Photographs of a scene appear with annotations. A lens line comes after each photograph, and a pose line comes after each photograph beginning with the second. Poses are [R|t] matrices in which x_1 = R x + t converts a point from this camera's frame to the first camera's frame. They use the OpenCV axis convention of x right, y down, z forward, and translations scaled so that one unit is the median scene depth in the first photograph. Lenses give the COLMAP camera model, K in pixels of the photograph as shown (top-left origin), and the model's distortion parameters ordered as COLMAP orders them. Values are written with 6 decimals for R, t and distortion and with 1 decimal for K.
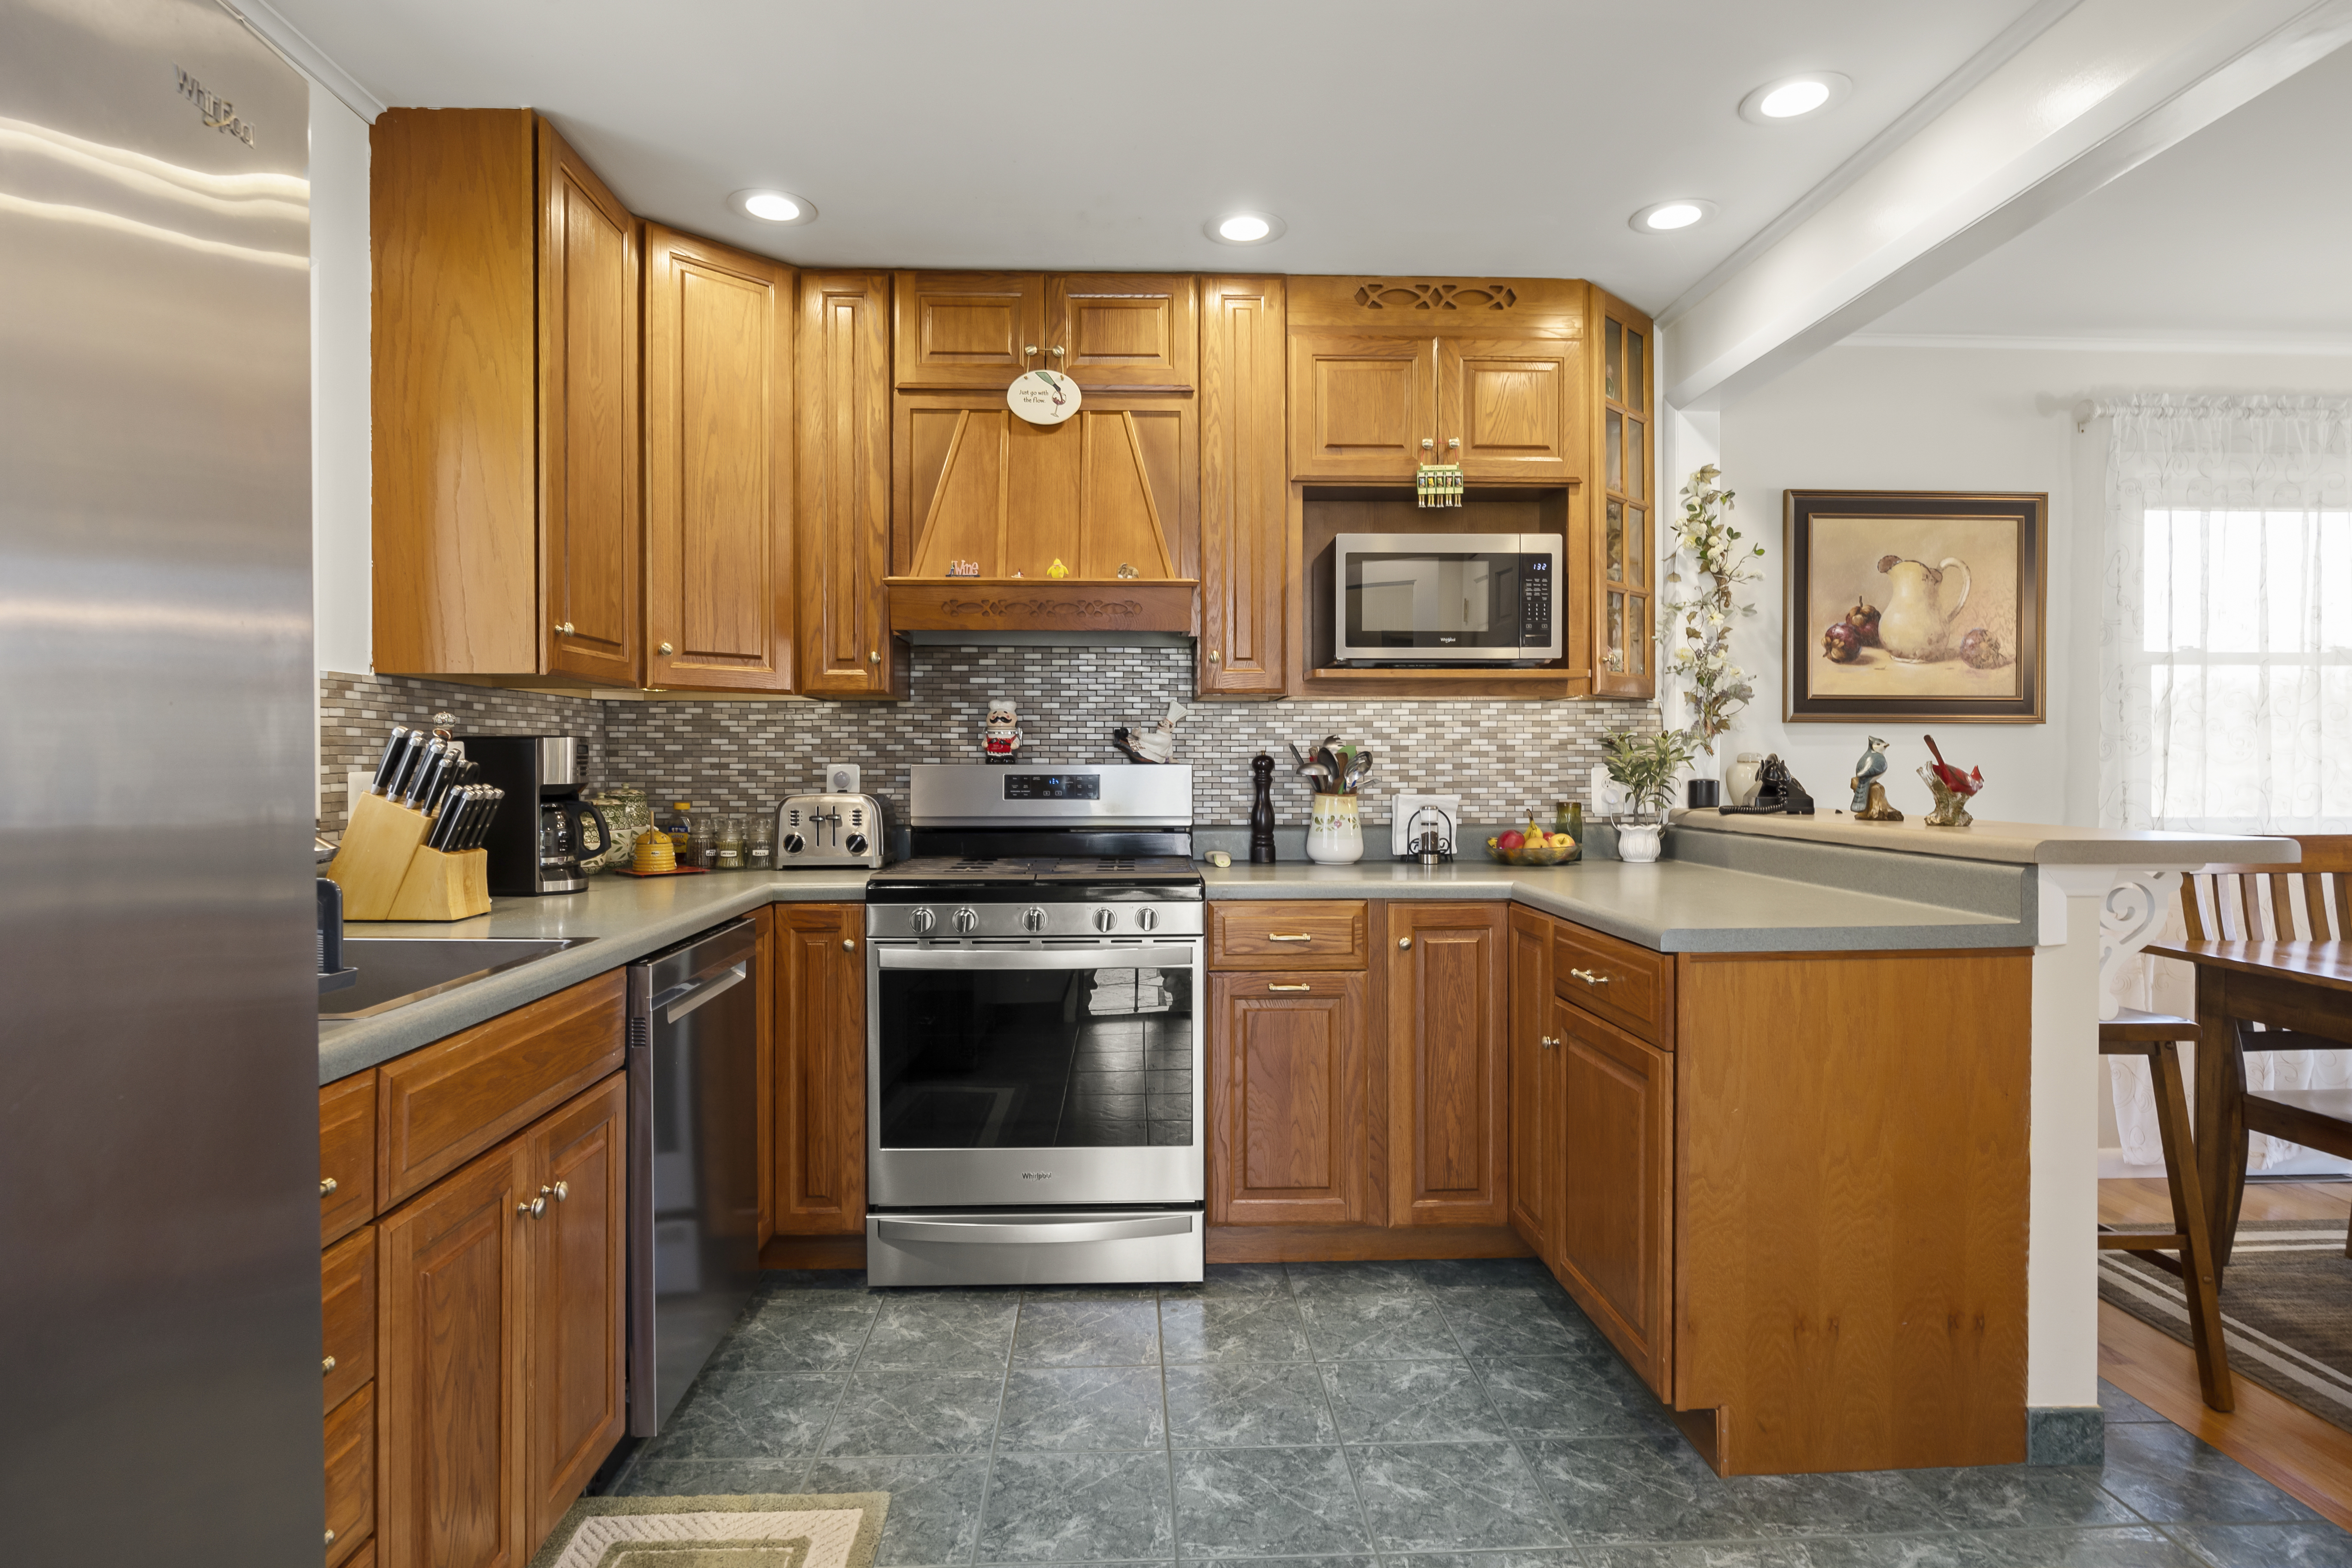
lens RADIAL K [[1289.0, 0, 1180.3], [0, 1289.0, 768.2], [0, 0, 1]] dist [-0.002725, -0.001183]
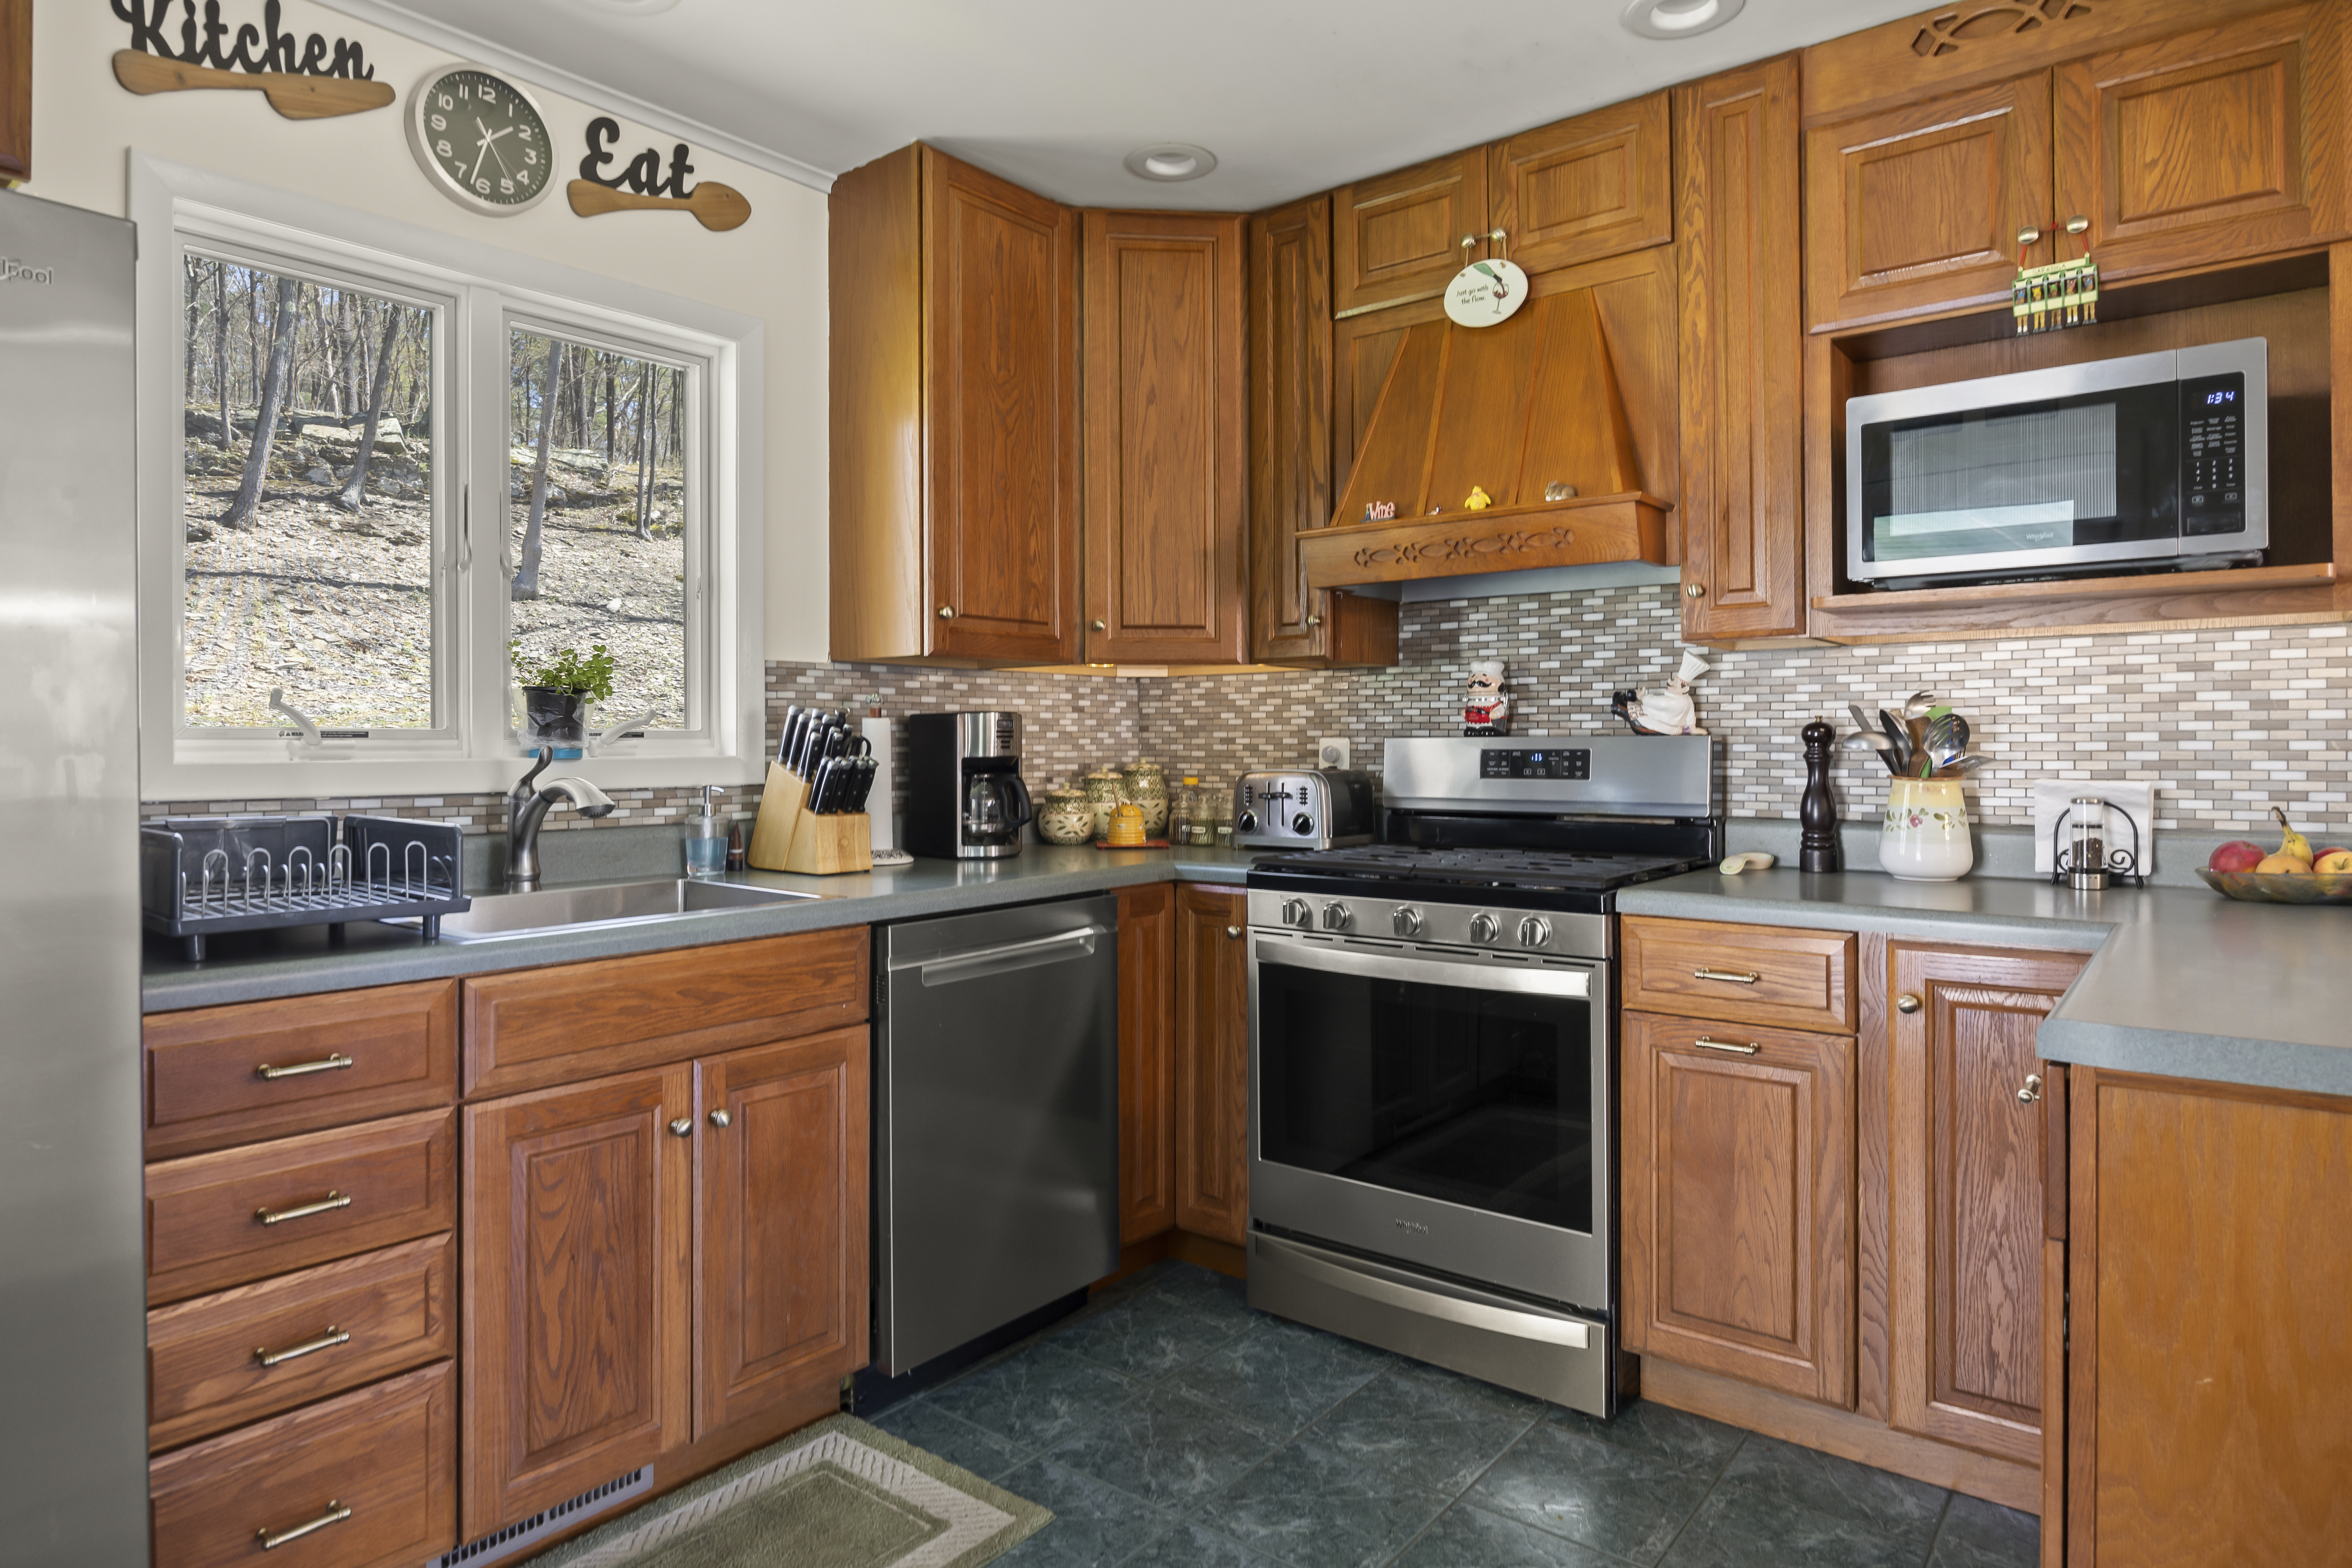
lens RADIAL K [[1390.5, 0, 1174.0], [0, 1390.5, 739.7], [0, 0, 1]] dist [-0.008627, -0.000043]
pose [[0.743955, -0.005026, -0.668211, 0.337122], [0.000677, 0.999977, -0.006768, 0.005022], [0.668229, 0.004582, 0.743941, 0.201022]]
